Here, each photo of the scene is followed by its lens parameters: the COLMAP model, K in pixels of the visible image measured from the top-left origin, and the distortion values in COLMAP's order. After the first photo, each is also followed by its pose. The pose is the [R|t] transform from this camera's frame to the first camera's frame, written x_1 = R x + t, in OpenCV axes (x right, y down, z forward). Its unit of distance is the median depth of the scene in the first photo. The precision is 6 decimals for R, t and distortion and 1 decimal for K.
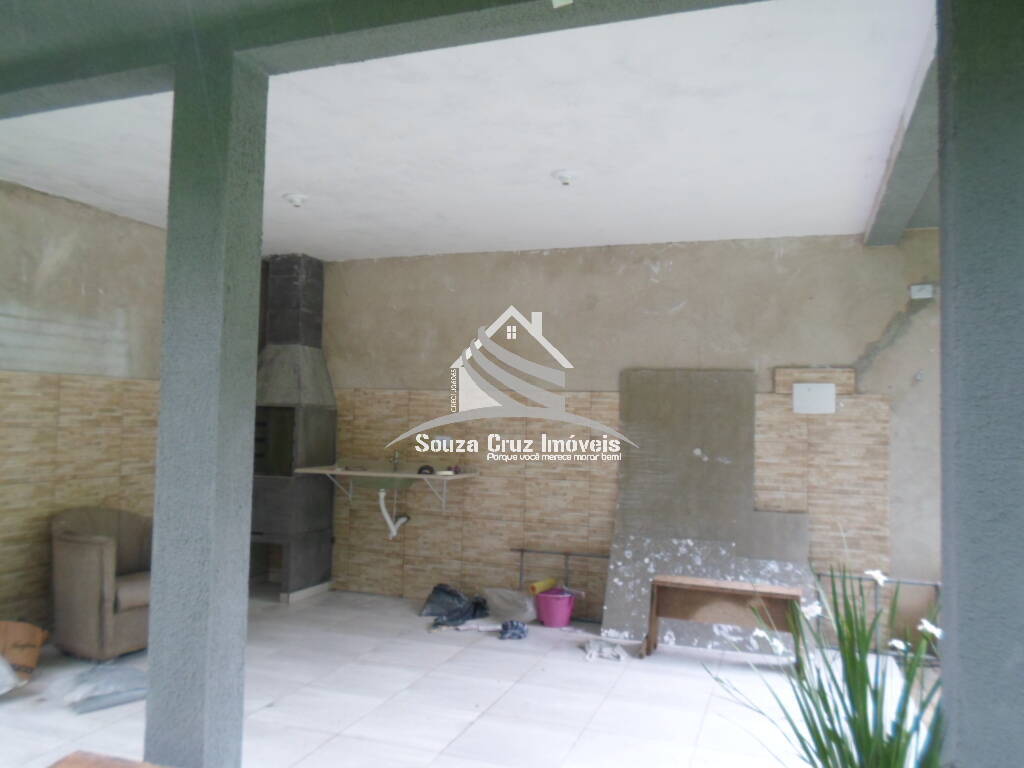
lens RADIAL K [[784.4, 0, 507.8], [0, 784.4, 384.3], [0, 0, 1]] dist [0.003099, -0.024800]
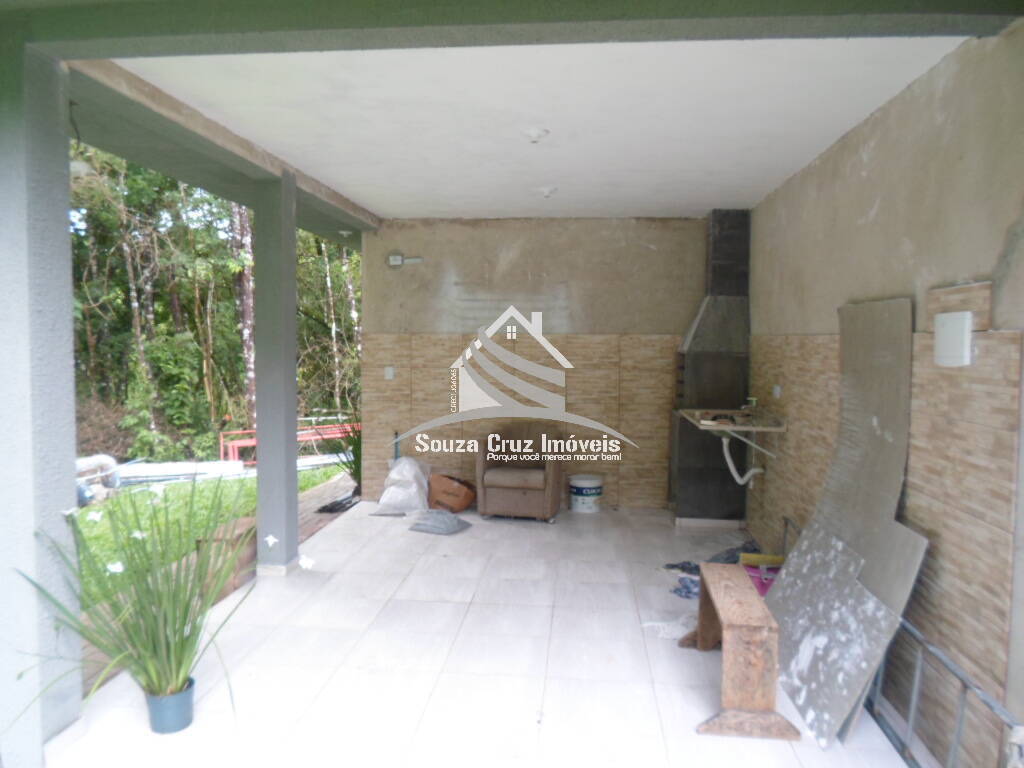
lens RADIAL K [[784.4, 0, 507.8], [0, 784.4, 384.3], [0, 0, 1]] dist [0.003099, -0.024800]
pose [[0.249174, 0.036468, -0.967772, 0.829085], [0.038647, 0.998120, 0.047563, 0.010825], [0.967687, -0.049253, 0.247297, 0.538237]]
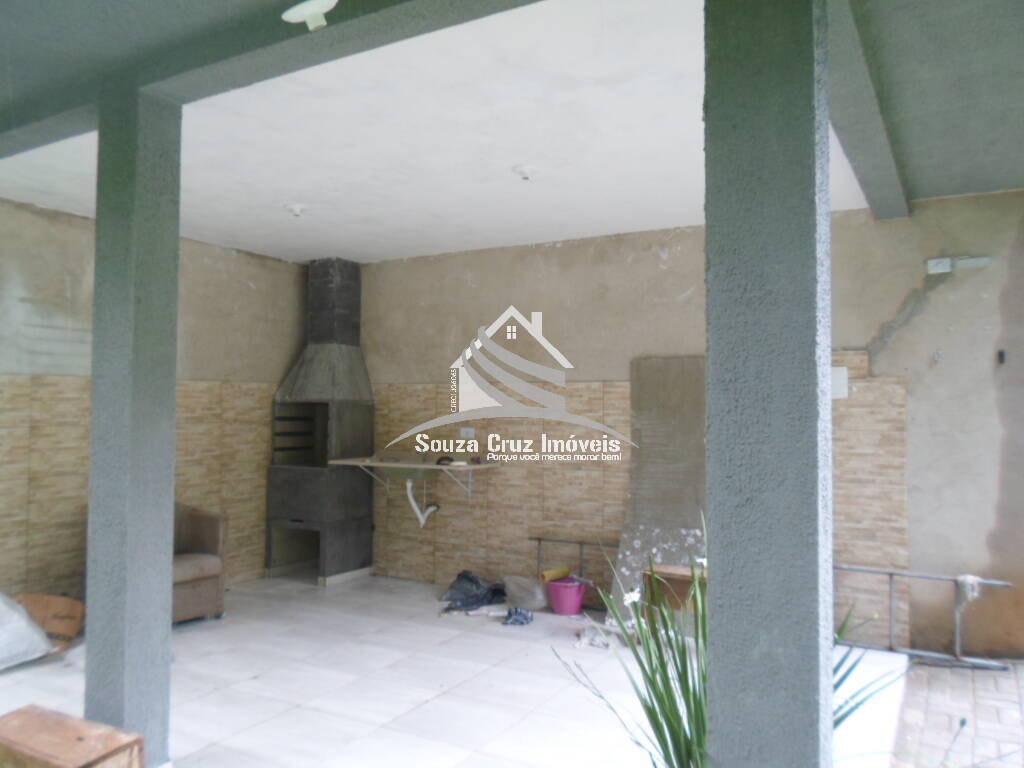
lens RADIAL K [[784.4, 0, 507.8], [0, 784.4, 384.3], [0, 0, 1]] dist [0.003099, -0.024800]
pose [[0.984714, -0.023694, -0.172558, 0.170161], [0.025764, 0.999620, 0.009769, 0.000196], [0.172261, -0.014065, 0.984951, -0.006264]]
